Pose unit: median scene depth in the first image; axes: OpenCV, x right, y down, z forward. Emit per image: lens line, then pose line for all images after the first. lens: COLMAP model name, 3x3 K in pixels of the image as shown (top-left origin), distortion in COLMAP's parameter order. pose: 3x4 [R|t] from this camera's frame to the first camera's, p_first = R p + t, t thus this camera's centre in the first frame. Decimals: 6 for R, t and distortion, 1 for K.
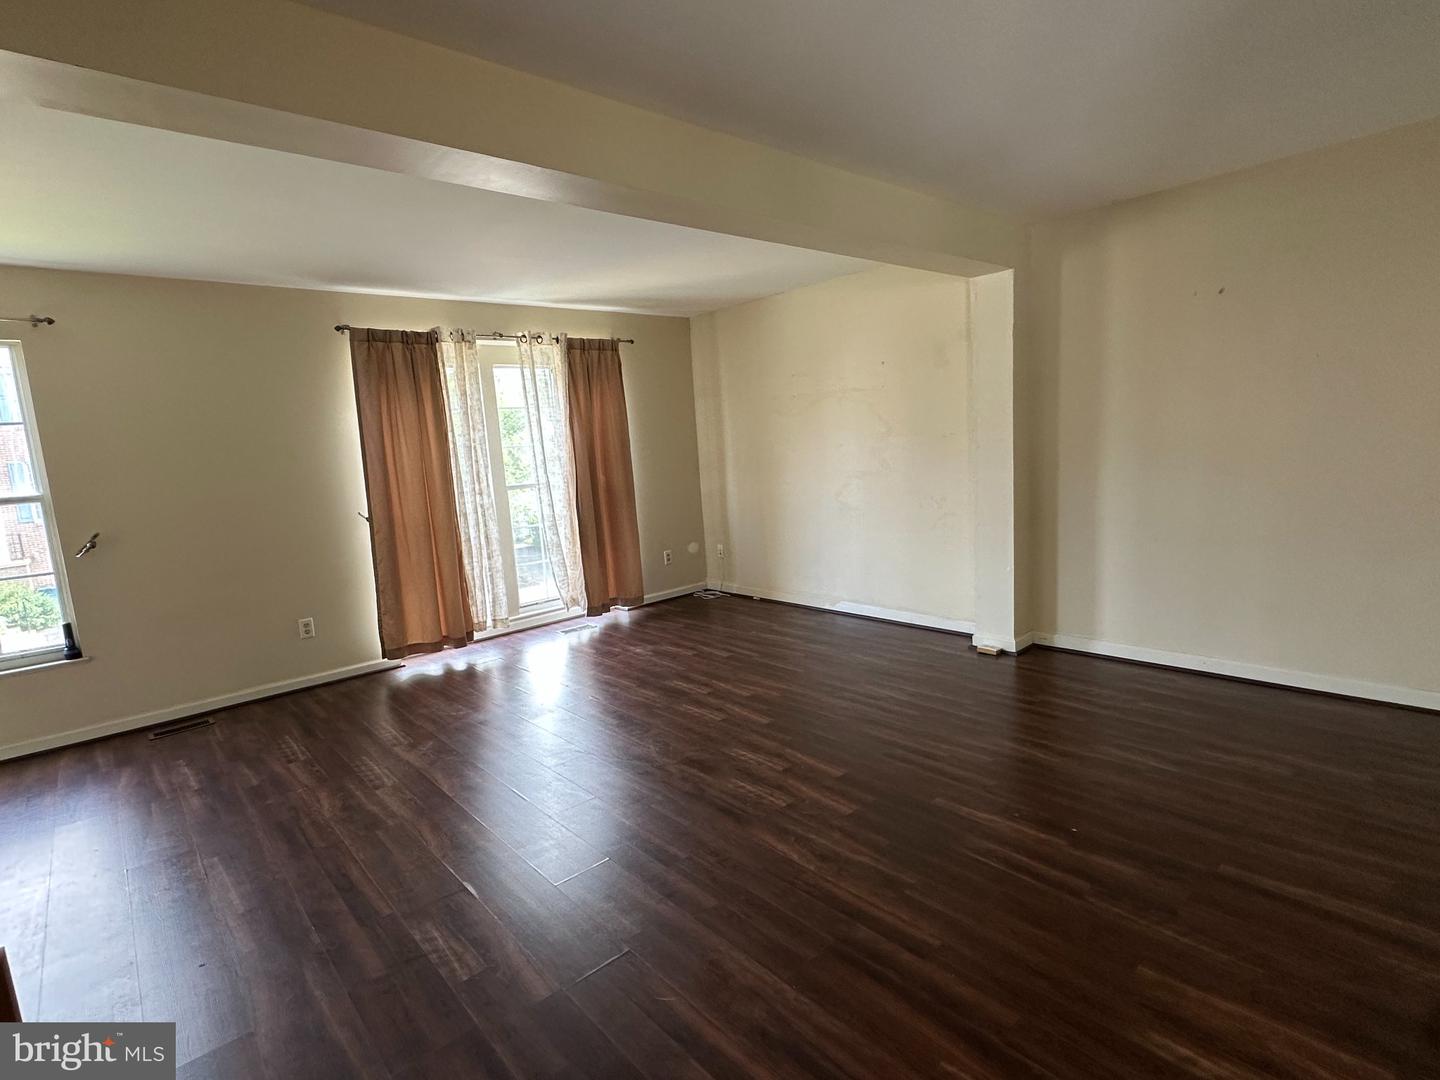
lens RADIAL K [[713.8, 0, 718.8], [0, 713.8, 541.0], [0, 0, 1]] dist [-0.002527, -0.000061]
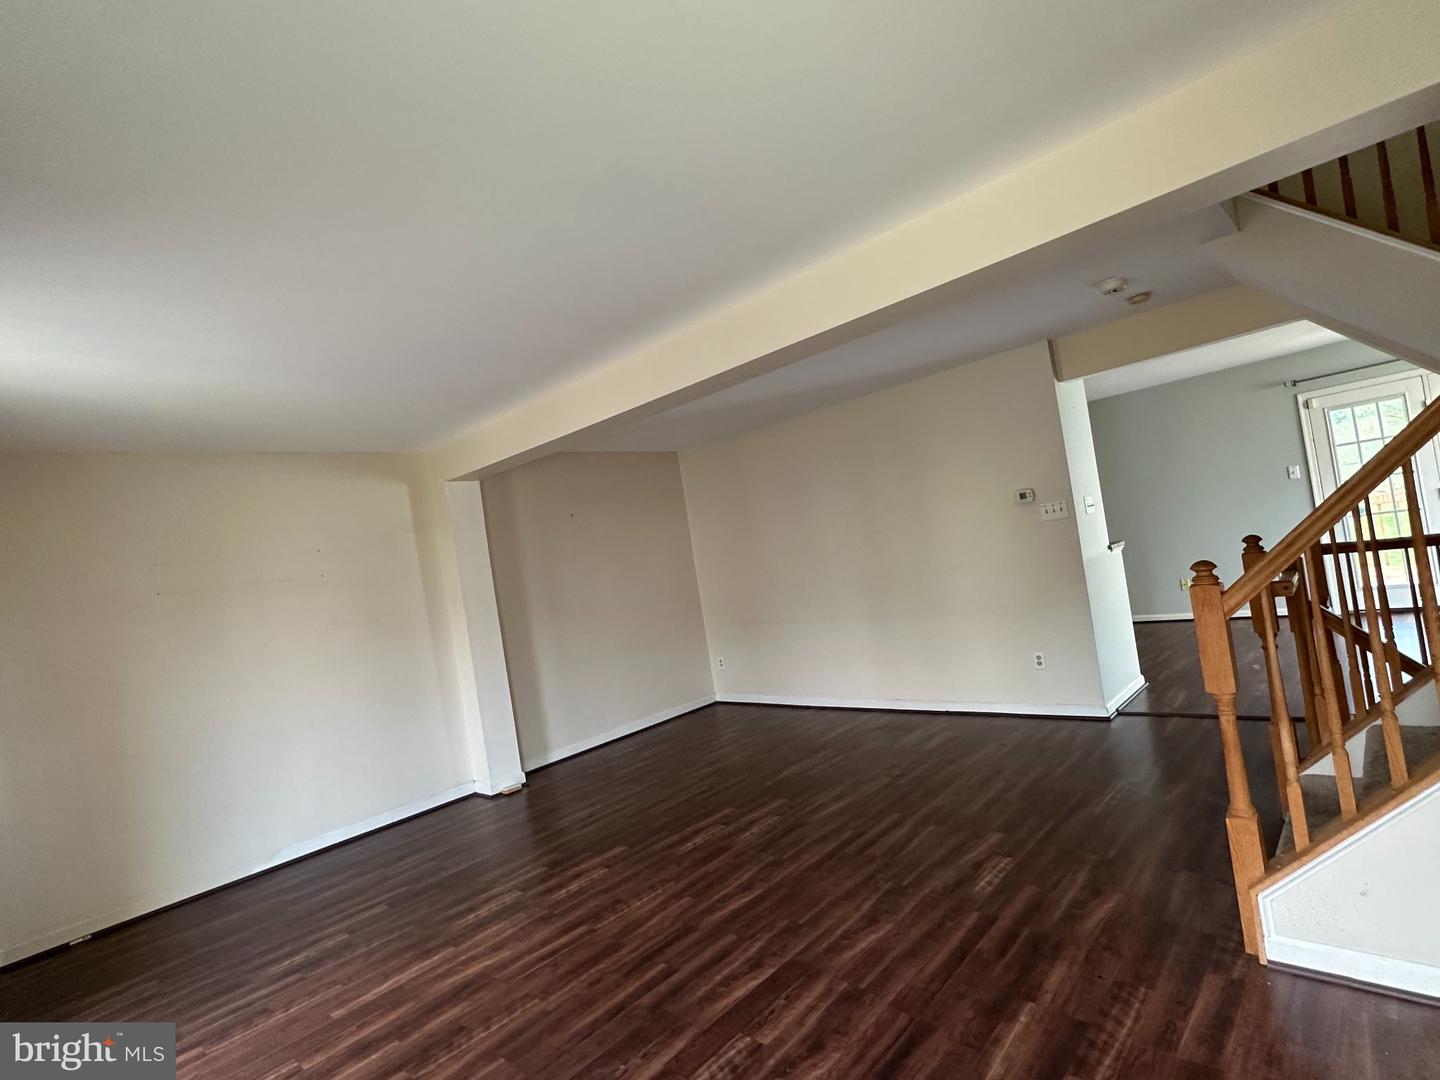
lens RADIAL K [[713.8, 0, 720.3], [0, 713.8, 544.5], [0, 0, 1]] dist [-0.002527, -0.000061]
pose [[-0.070510, 0.093969, 0.993075, -0.975785], [0.293468, 0.953448, -0.069382, -0.054727], [-0.953365, 0.286544, -0.094804, 0.792718]]
